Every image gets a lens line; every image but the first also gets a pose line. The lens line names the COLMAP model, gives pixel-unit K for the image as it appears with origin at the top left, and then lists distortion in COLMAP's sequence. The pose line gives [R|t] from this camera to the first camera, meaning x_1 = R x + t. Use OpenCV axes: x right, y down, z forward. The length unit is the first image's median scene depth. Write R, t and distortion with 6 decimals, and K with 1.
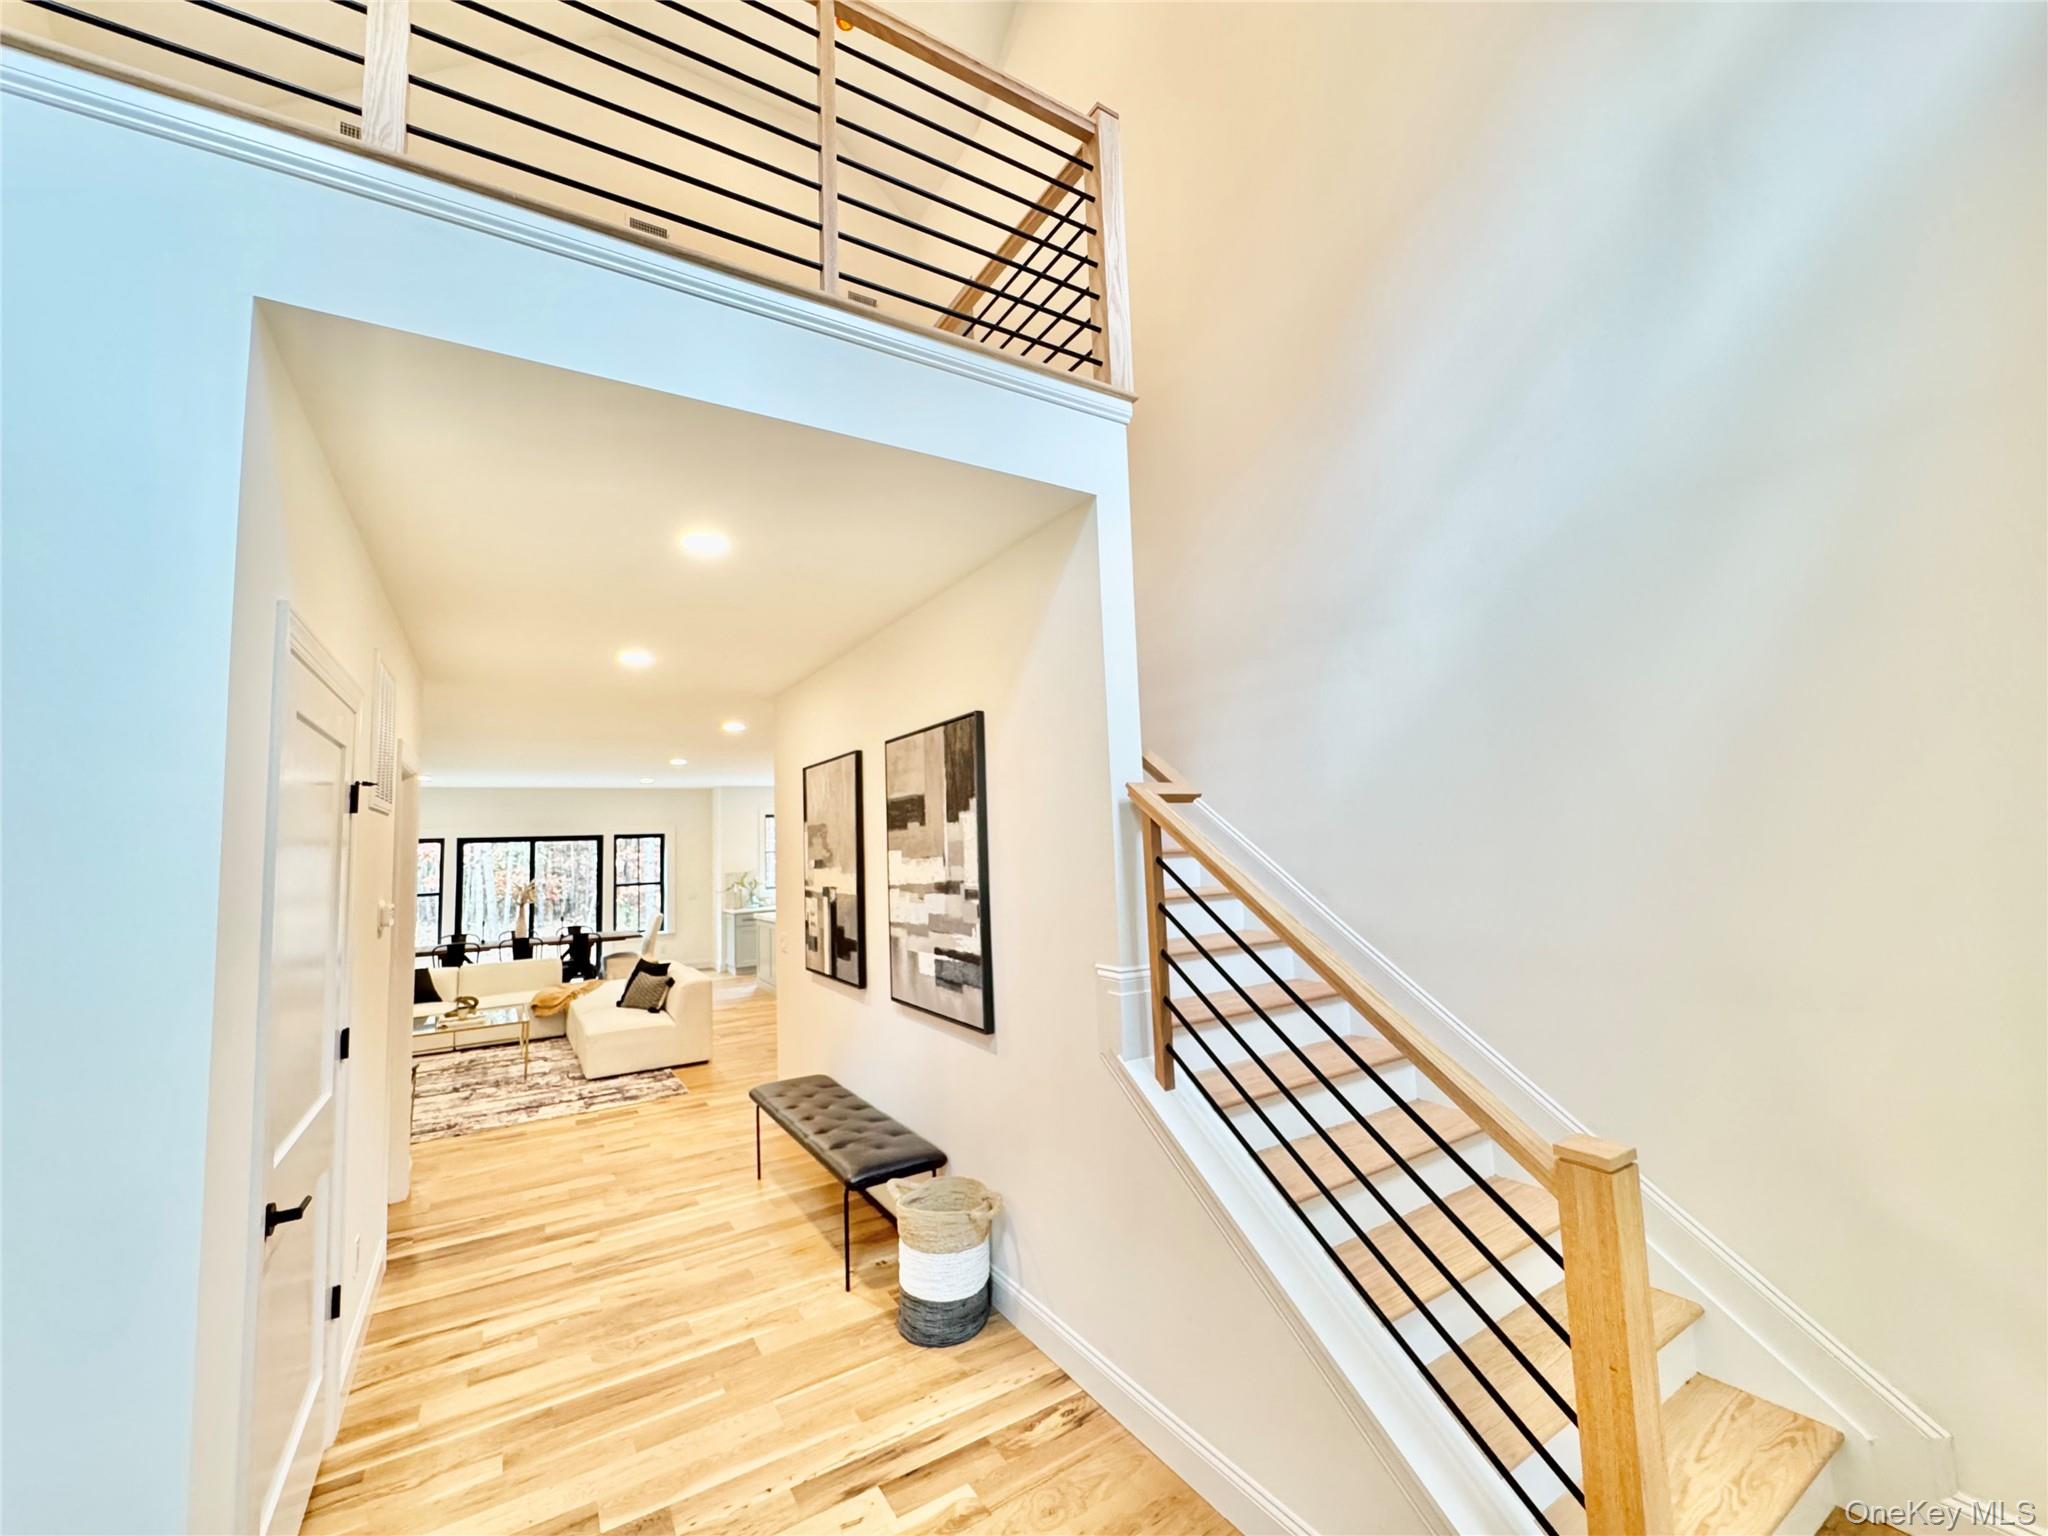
lens RADIAL K [[826.7, 0, 1021.6], [0, 826.7, 776.7], [0, 0, 1]] dist [-0.005696, 0.000787]
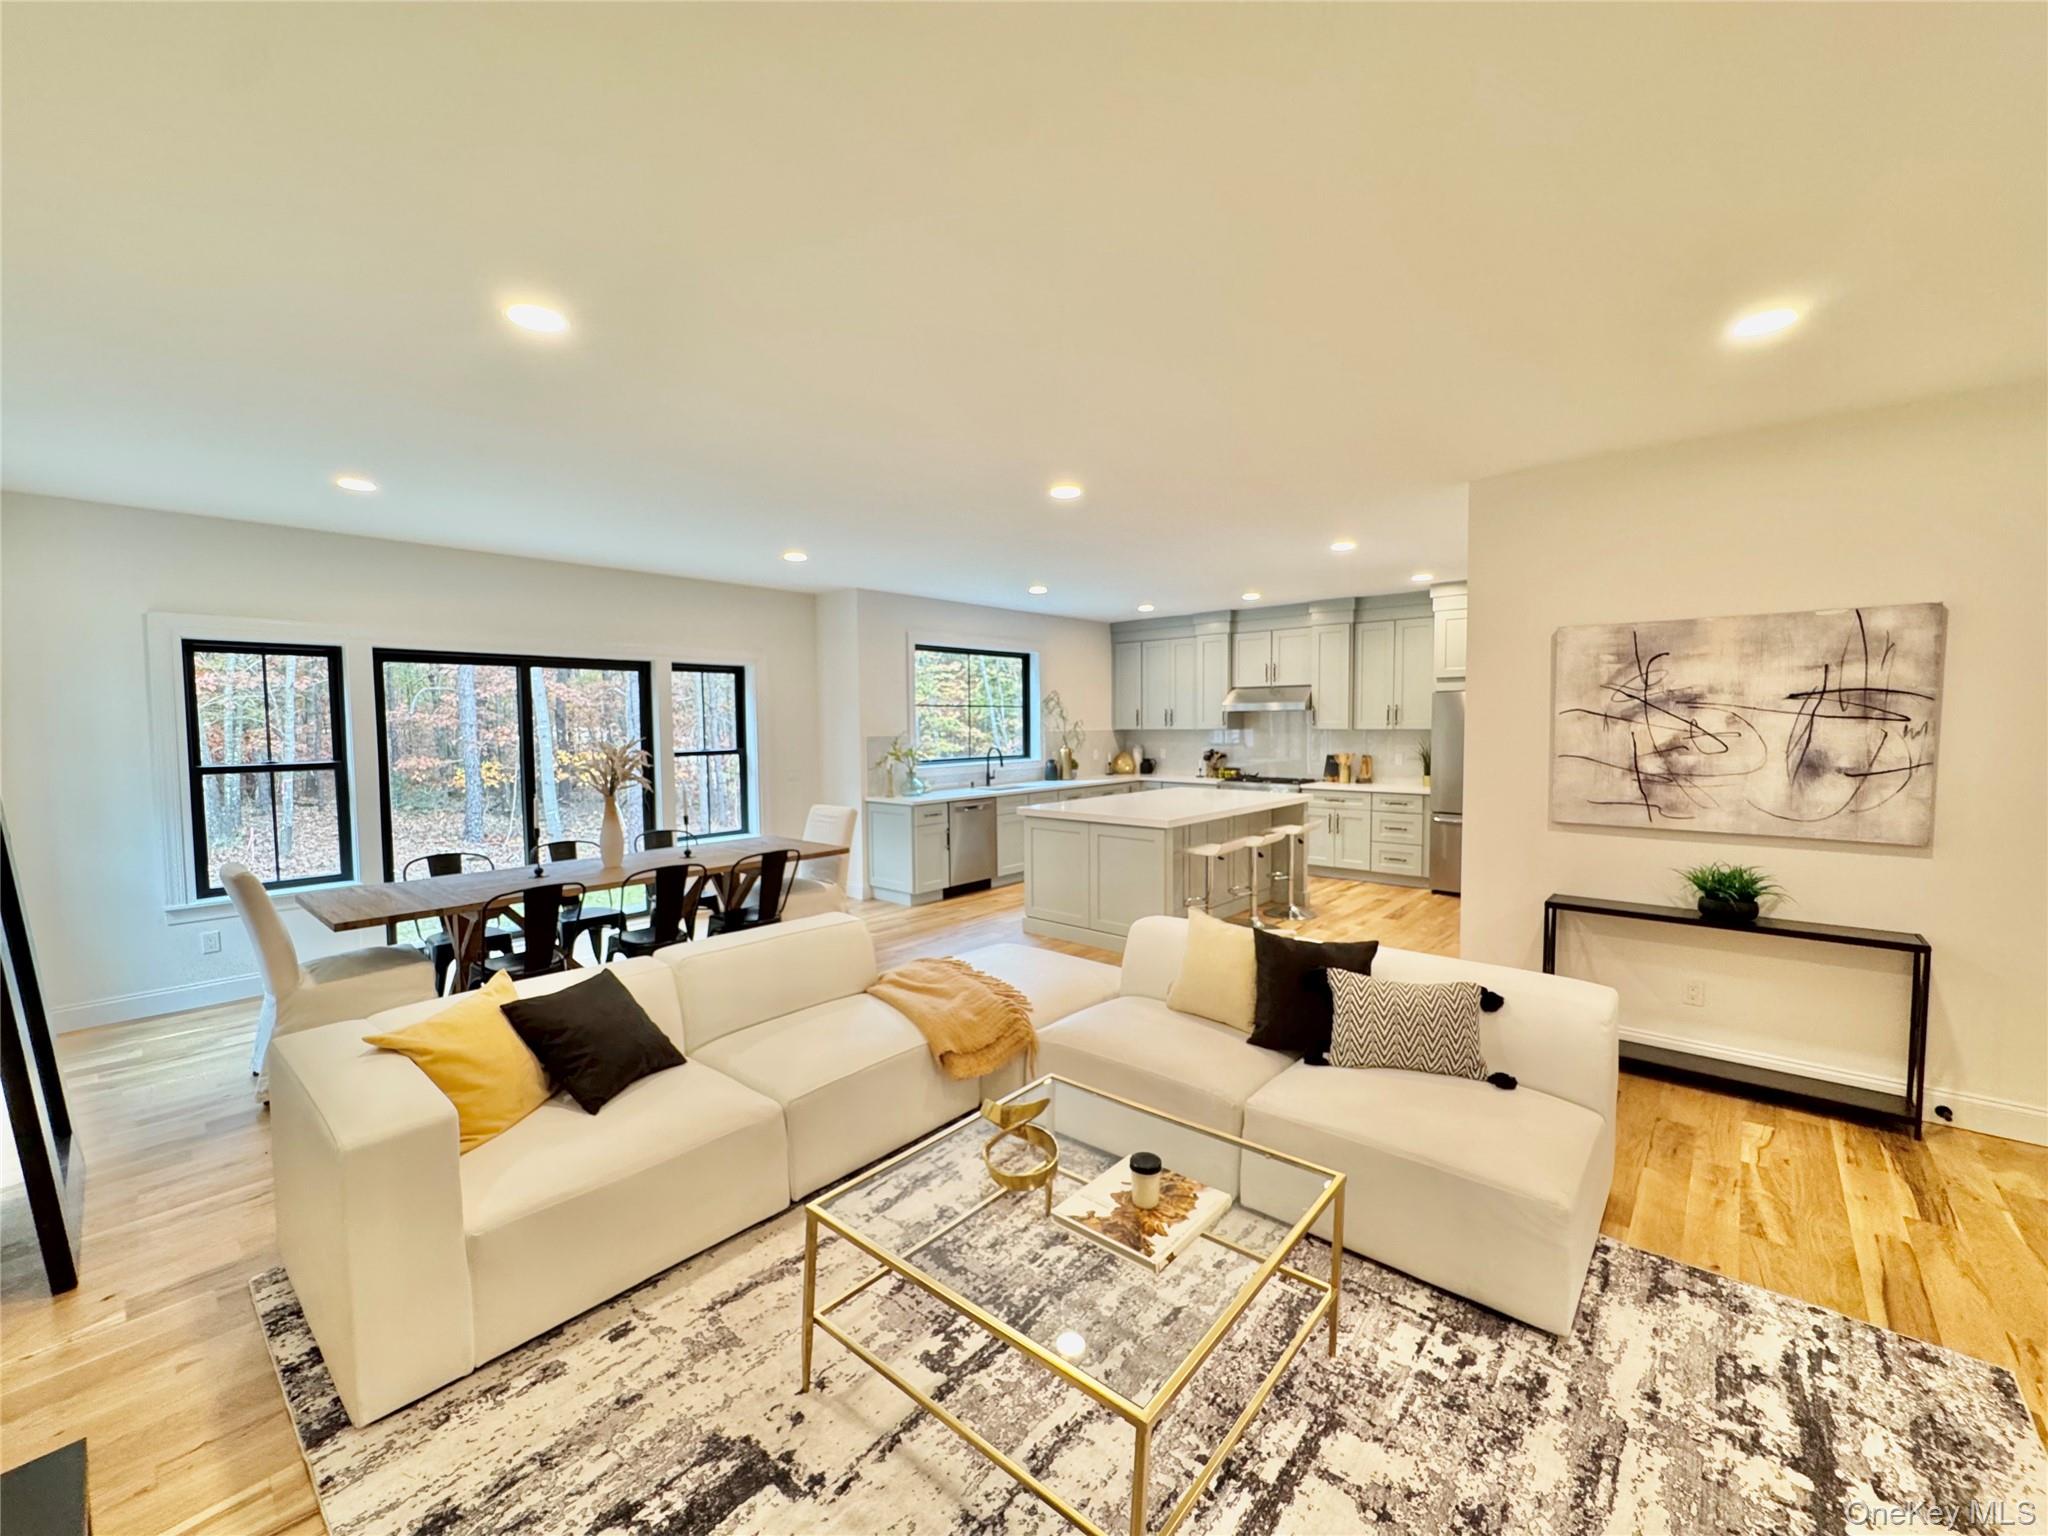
lens RADIAL K [[826.7, 0, 1021.3], [0, 826.7, 761.3], [0, 0, 1]] dist [-0.005696, 0.000787]
pose [[0.954488, 0.014654, 0.297888, -1.157892], [-0.051871, 0.991727, 0.117418, 0.157810], [-0.293703, -0.127526, 0.947352, 1.089555]]
